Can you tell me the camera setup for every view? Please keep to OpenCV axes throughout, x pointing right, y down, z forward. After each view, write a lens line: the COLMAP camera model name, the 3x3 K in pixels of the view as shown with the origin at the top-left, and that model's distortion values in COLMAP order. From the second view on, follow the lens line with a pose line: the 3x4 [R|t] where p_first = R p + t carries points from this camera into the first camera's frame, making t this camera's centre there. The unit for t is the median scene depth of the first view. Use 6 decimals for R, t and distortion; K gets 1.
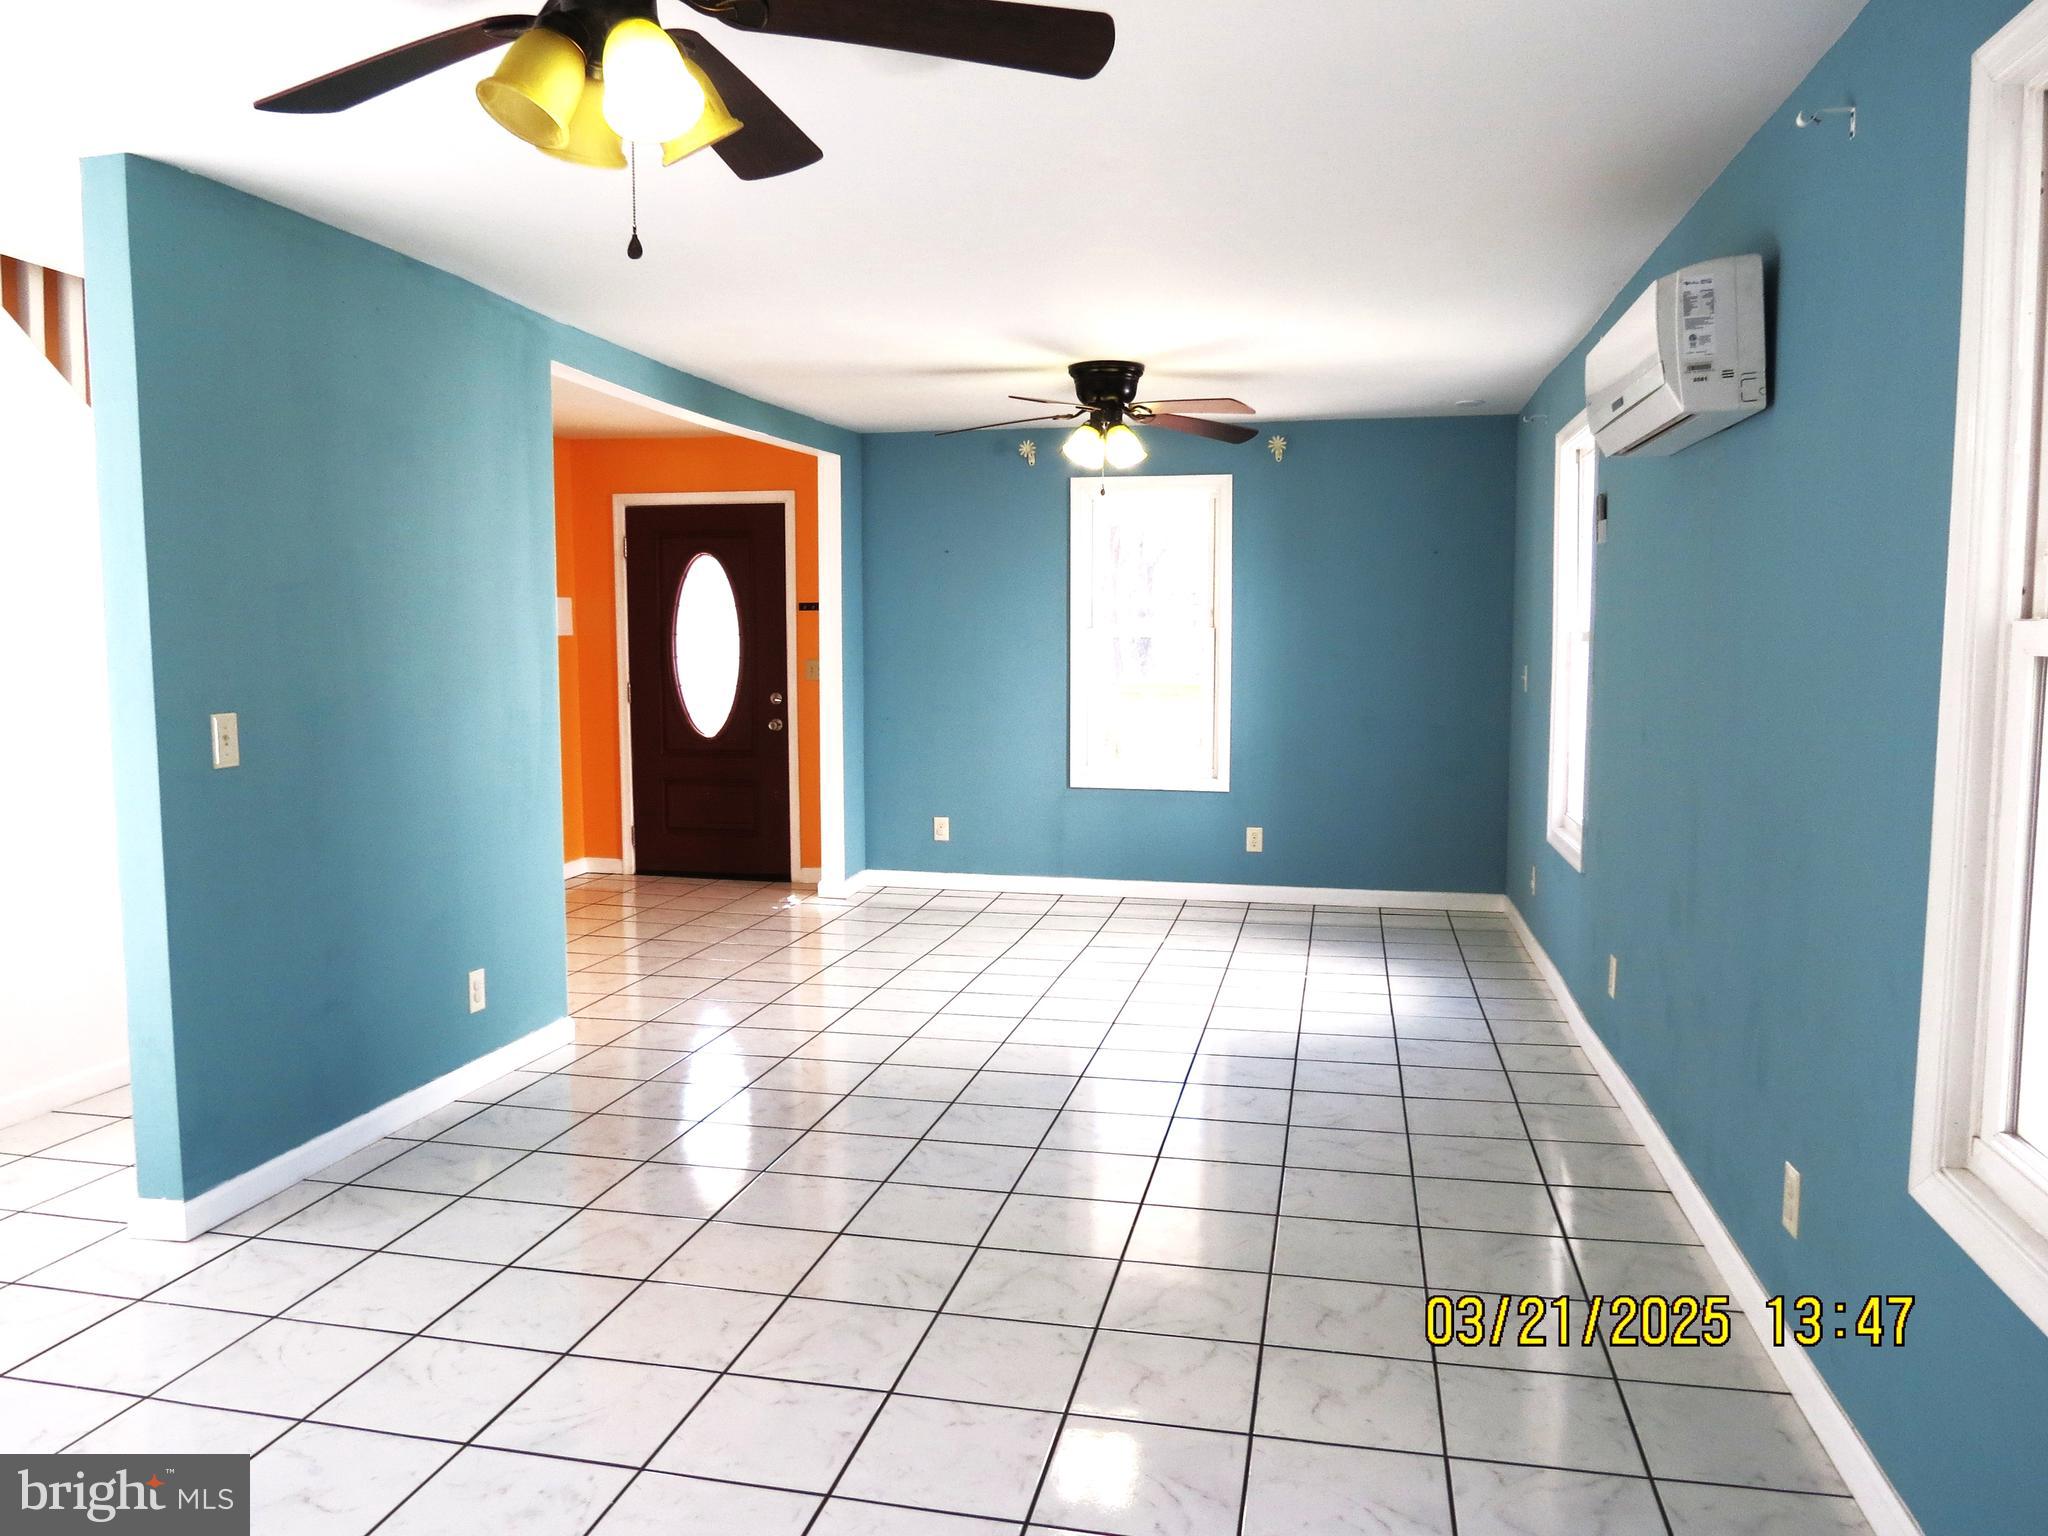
lens RADIAL K [[1457.4, 0, 1028.4], [0, 1457.4, 771.9], [0, 0, 1]] dist [-0.035575, 0.021164]
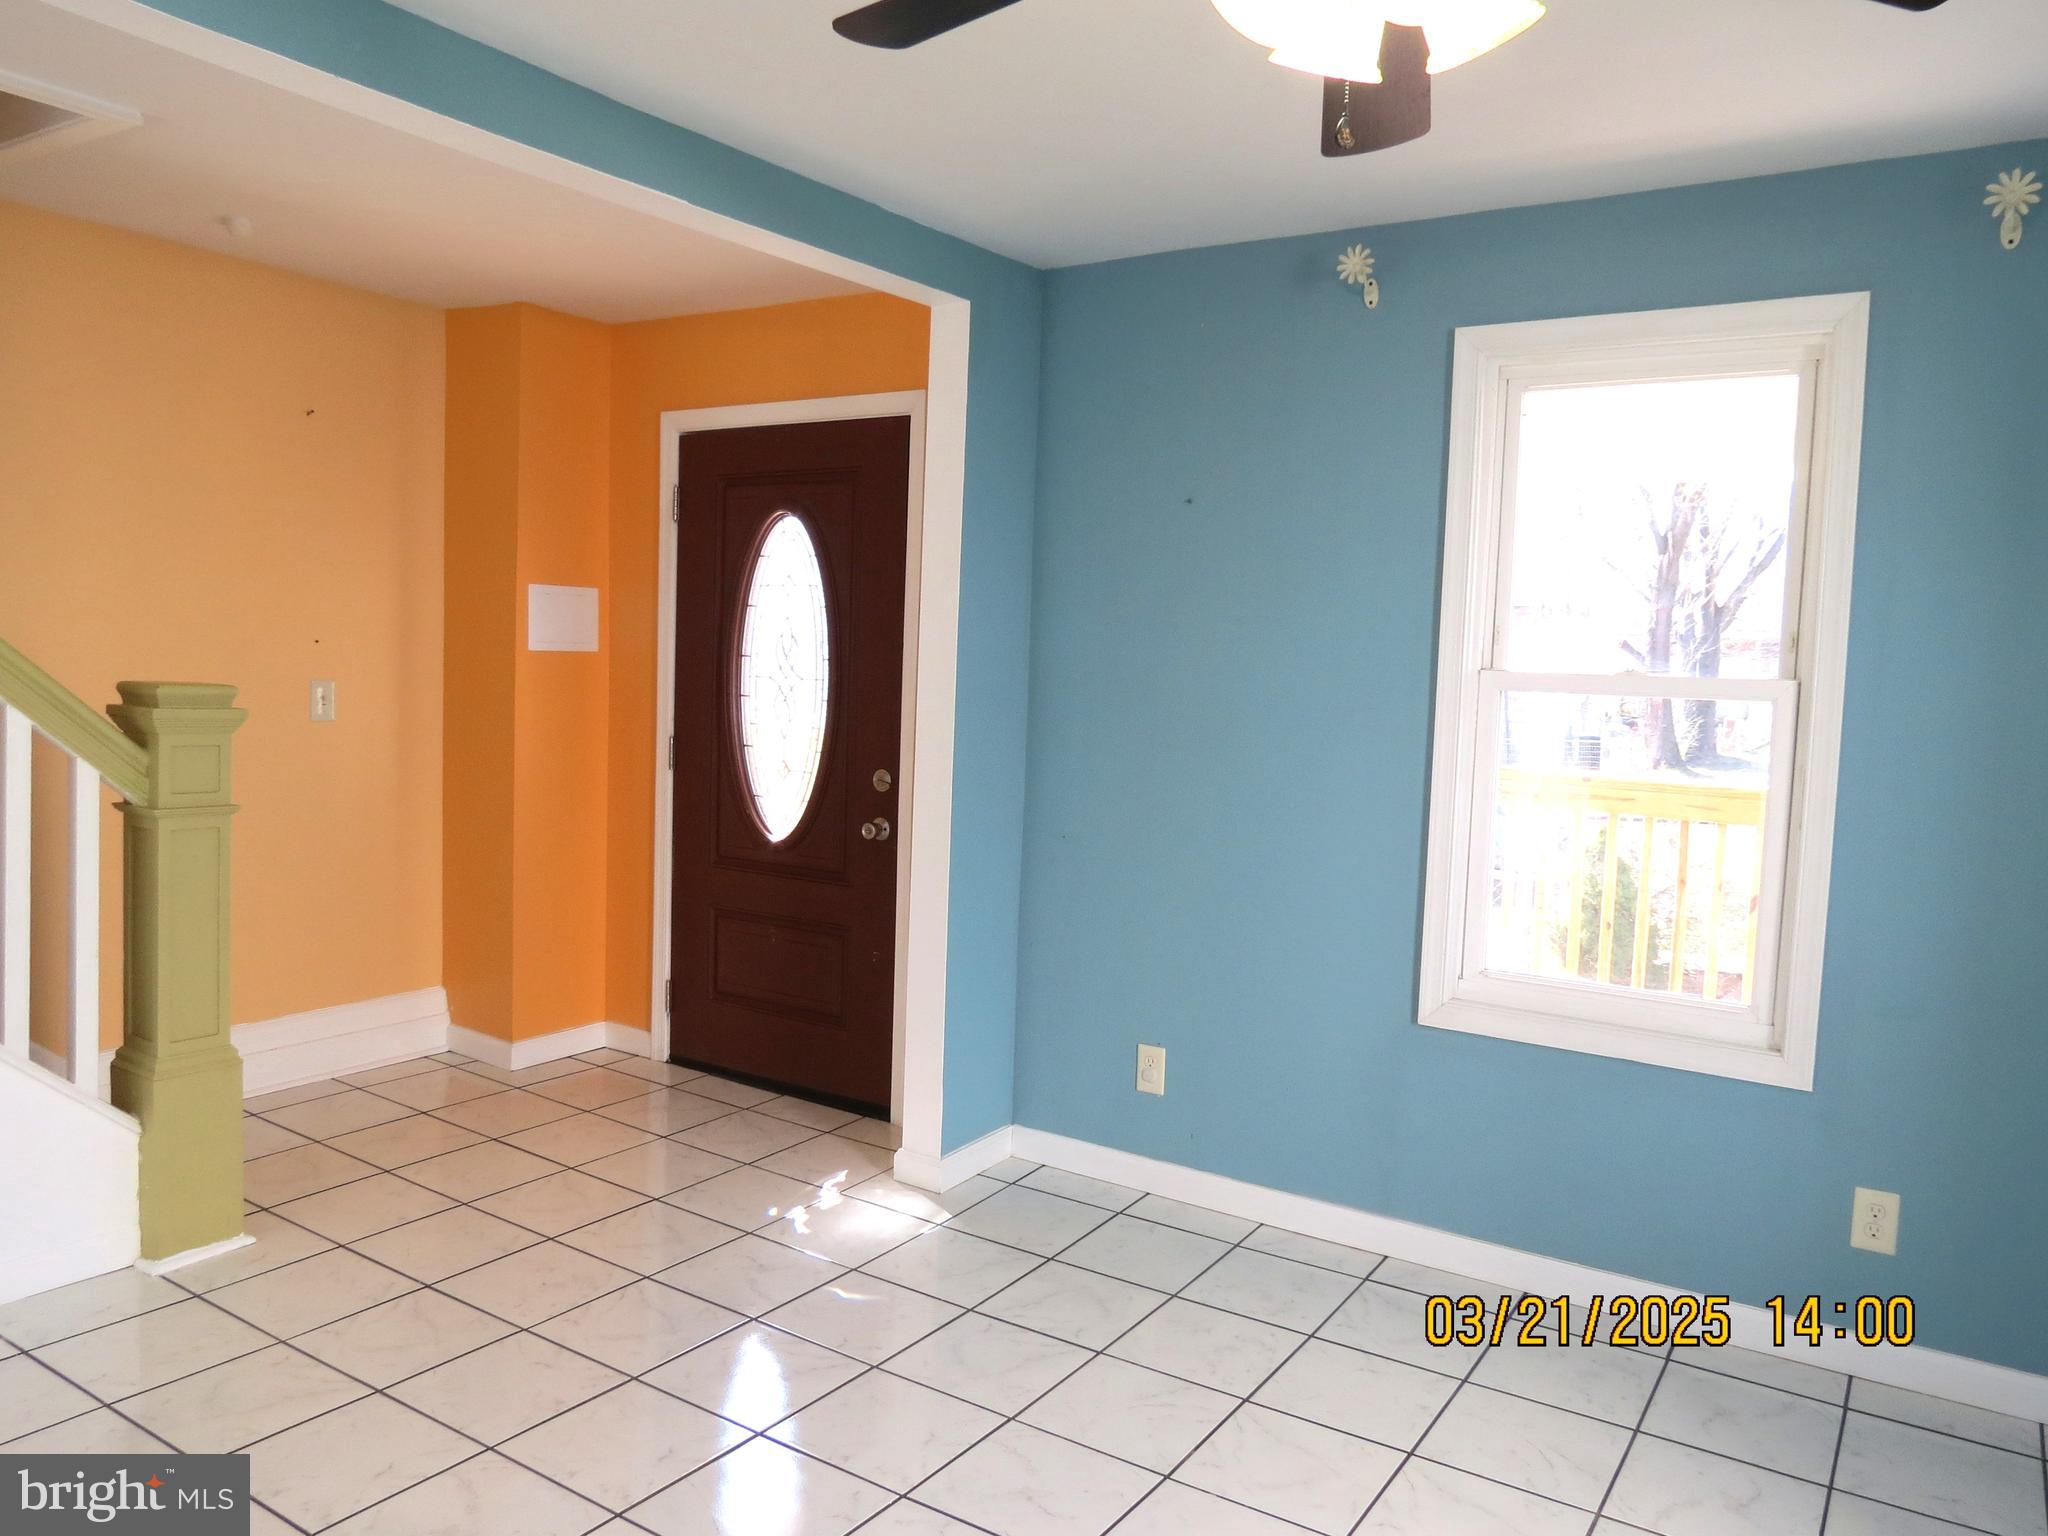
lens RADIAL K [[1457.4, 0, 1028.4], [0, 1457.4, 771.9], [0, 0, 1]] dist [-0.035575, 0.021164]
pose [[0.928962, 0.062818, -0.364807, 0.073671], [-0.073307, 0.997197, -0.014960, -0.050172], [0.362845, 0.040640, 0.930963, 0.525836]]
